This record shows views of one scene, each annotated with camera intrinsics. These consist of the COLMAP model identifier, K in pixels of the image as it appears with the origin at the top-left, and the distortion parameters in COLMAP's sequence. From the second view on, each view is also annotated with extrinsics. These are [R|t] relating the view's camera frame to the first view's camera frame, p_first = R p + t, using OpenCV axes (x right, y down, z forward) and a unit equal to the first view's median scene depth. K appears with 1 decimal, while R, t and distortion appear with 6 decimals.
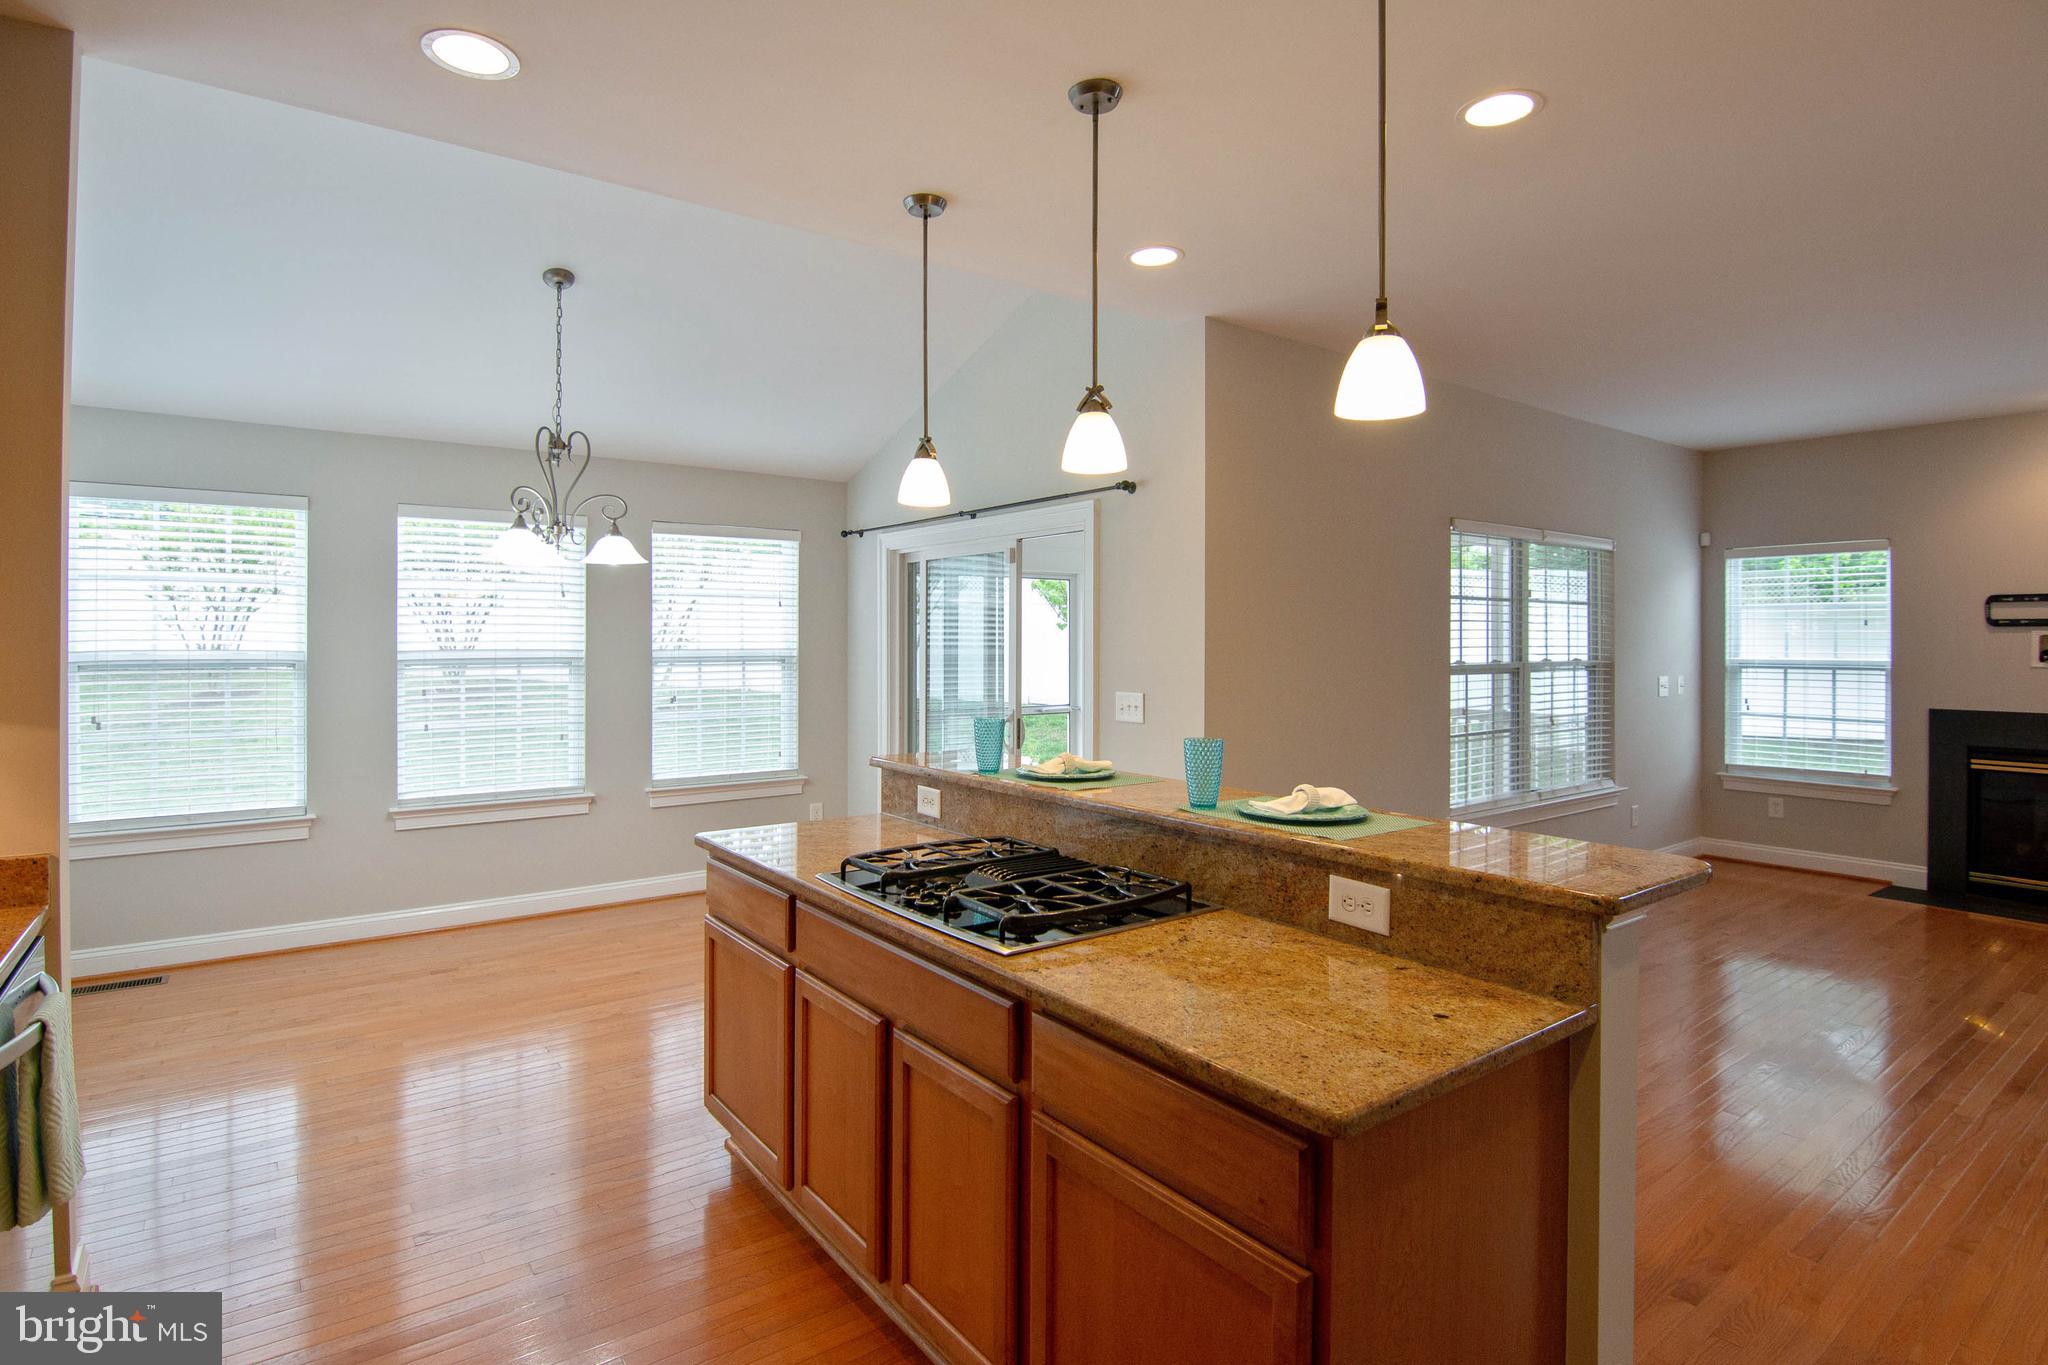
lens RADIAL K [[1040.4, 0, 1027.9], [0, 1040.4, 607.0], [0, 0, 1]] dist [0.003157, -0.006227]
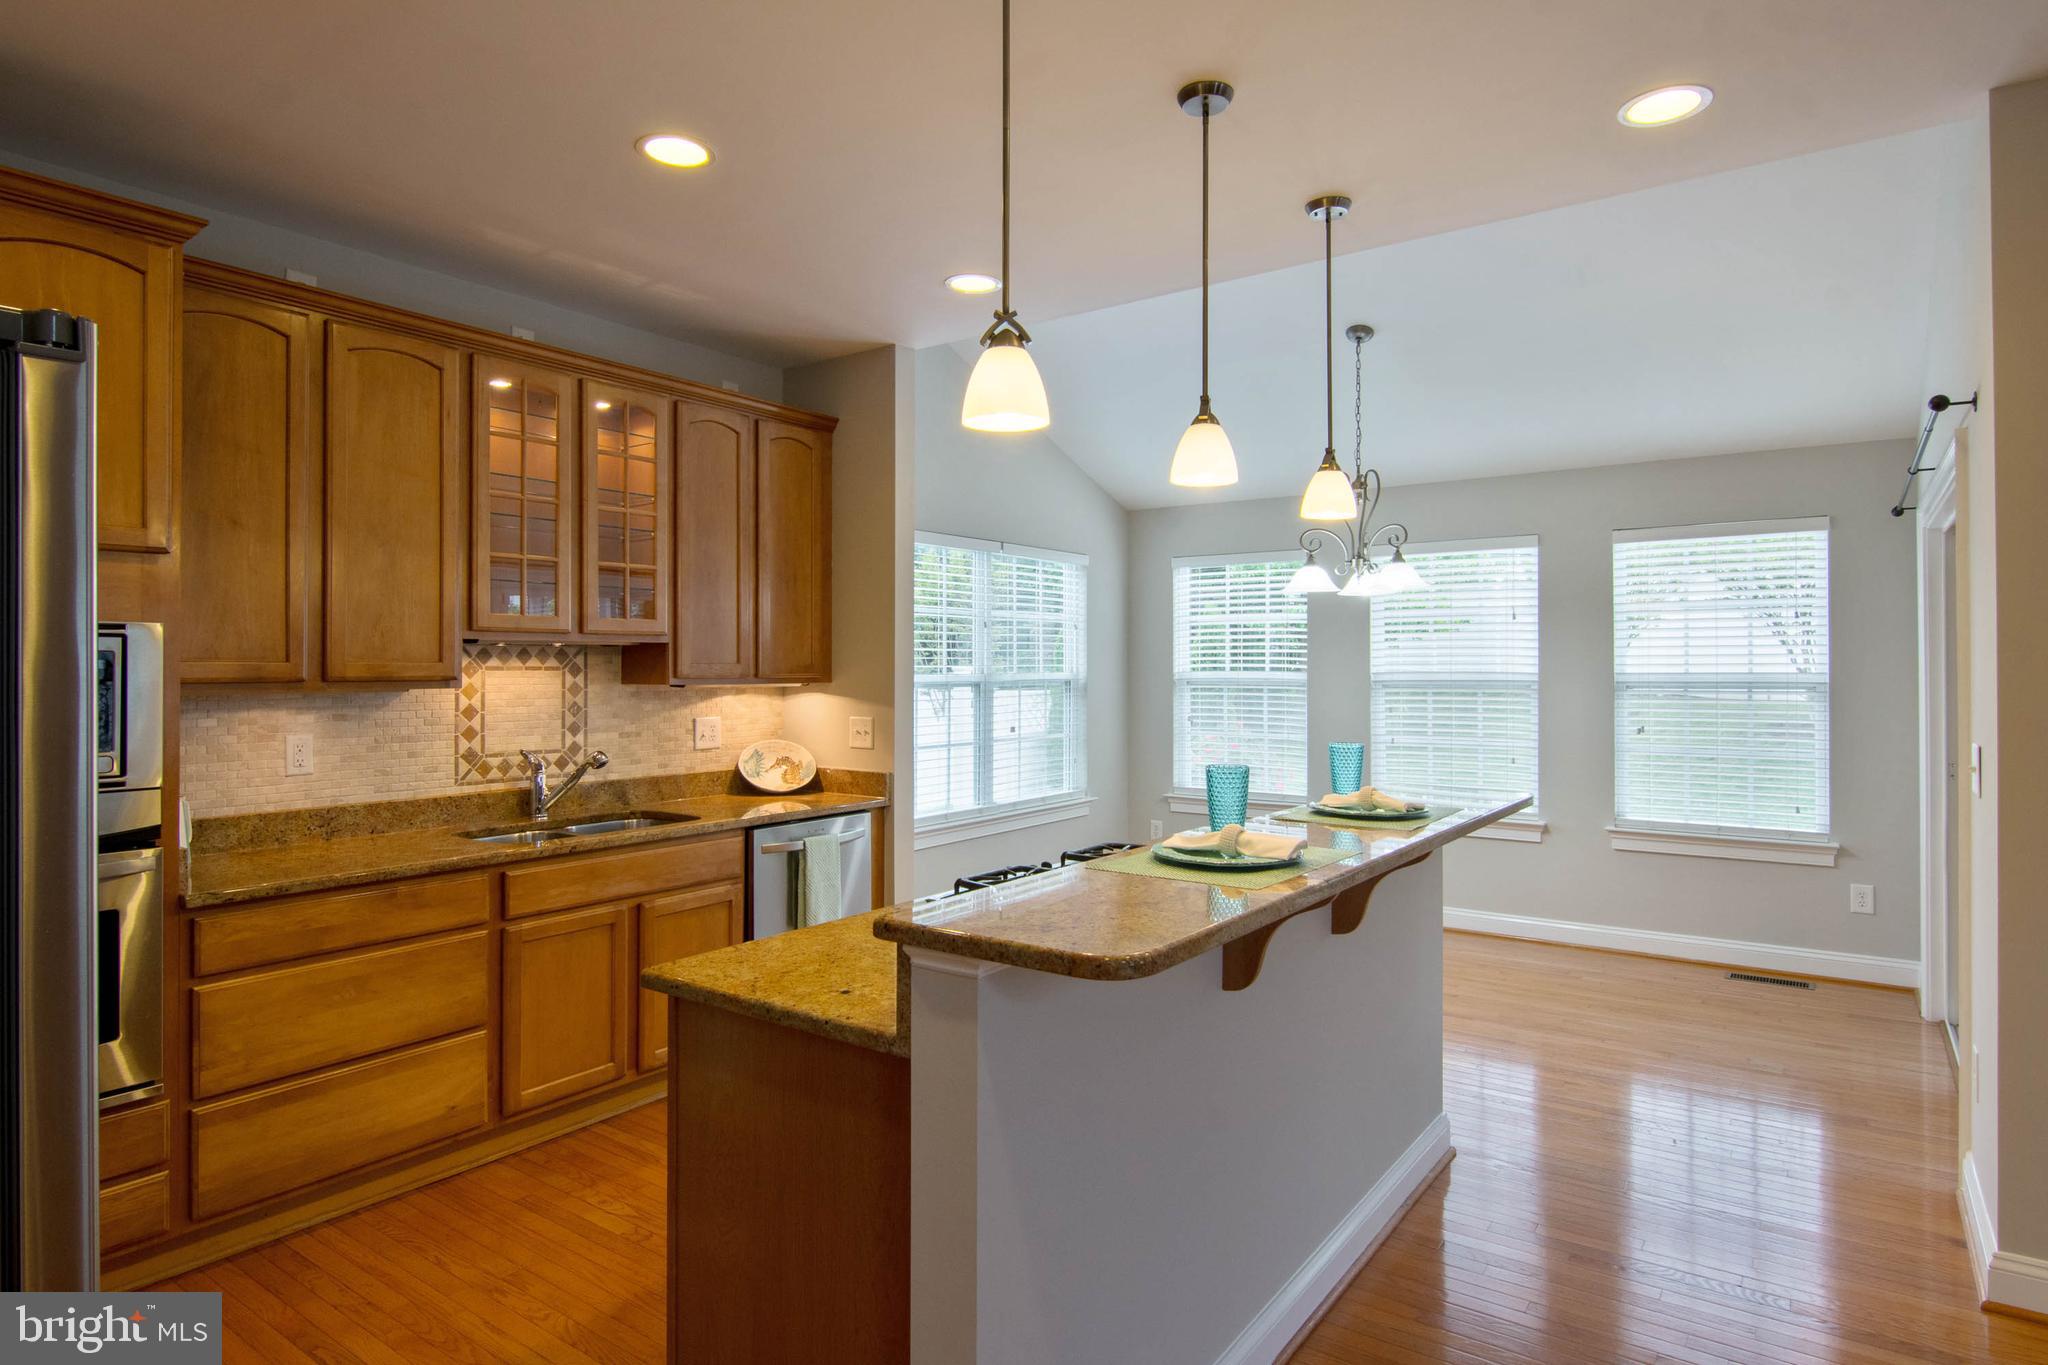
lens RADIAL K [[1117.1, 0, 1054.0], [0, 1117.1, 655.8], [0, 0, 1]] dist [-0.033275, 0.003517]
pose [[0.314122, -0.011898, -0.949308, 0.398569], [0.033309, 0.999444, -0.001505, 0.011047], [0.948798, -0.031148, 0.314344, 0.212207]]
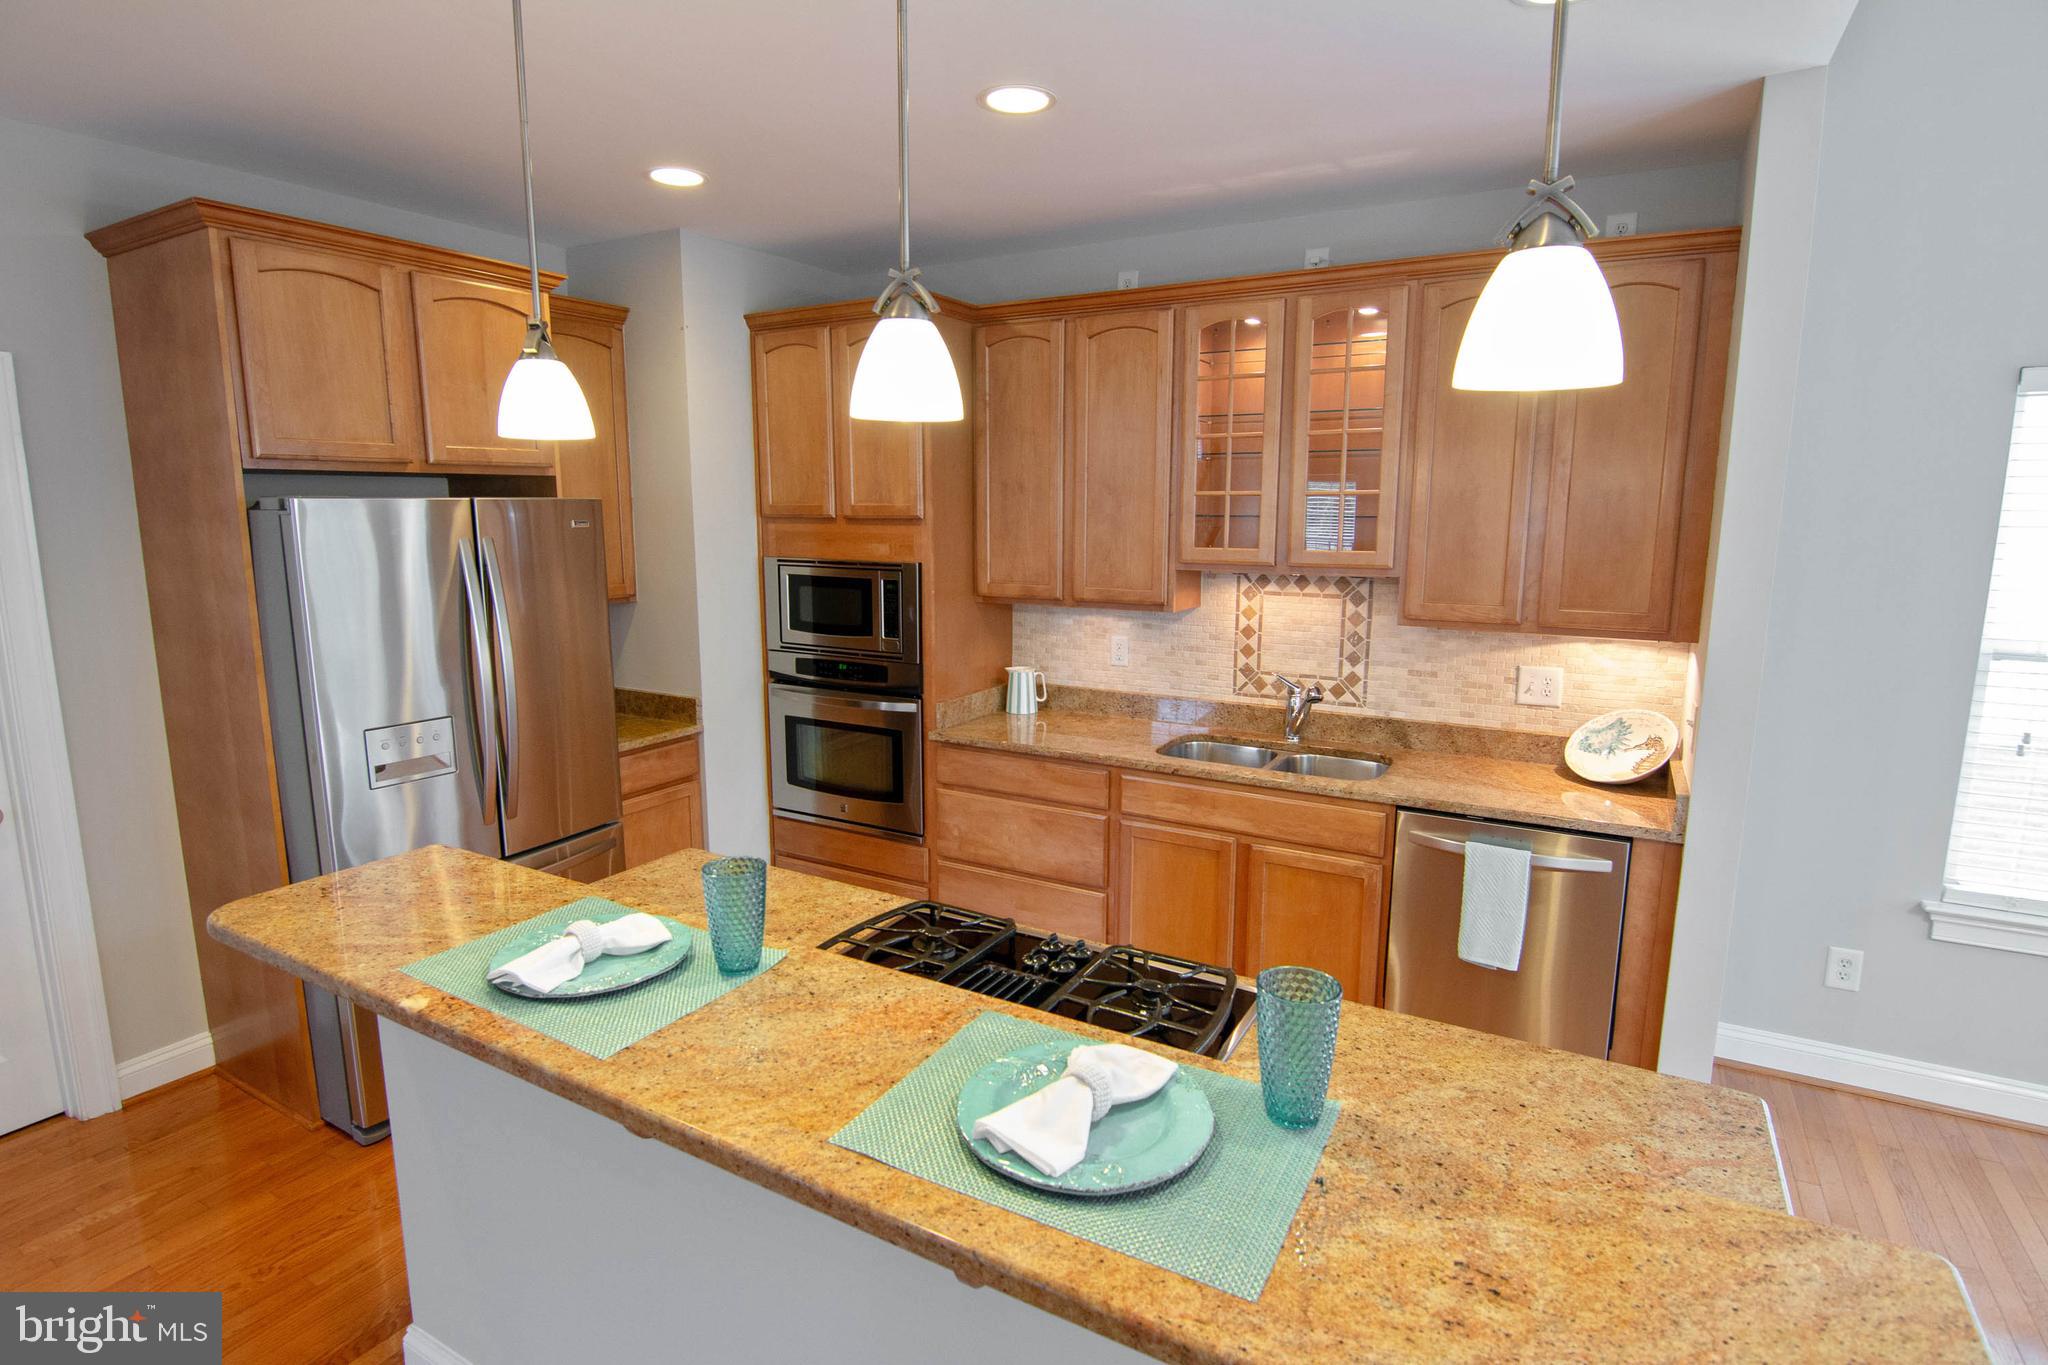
lens RADIAL K [[1040.4, 0, 1006.3], [0, 1040.4, 668.8], [0, 0, 1]] dist [0.003157, -0.006227]
pose [[-0.925310, 0.054341, -0.375297, 0.100337], [0.007858, 0.992214, 0.124293, -0.026686], [0.379130, 0.112061, -0.918533, 0.622057]]
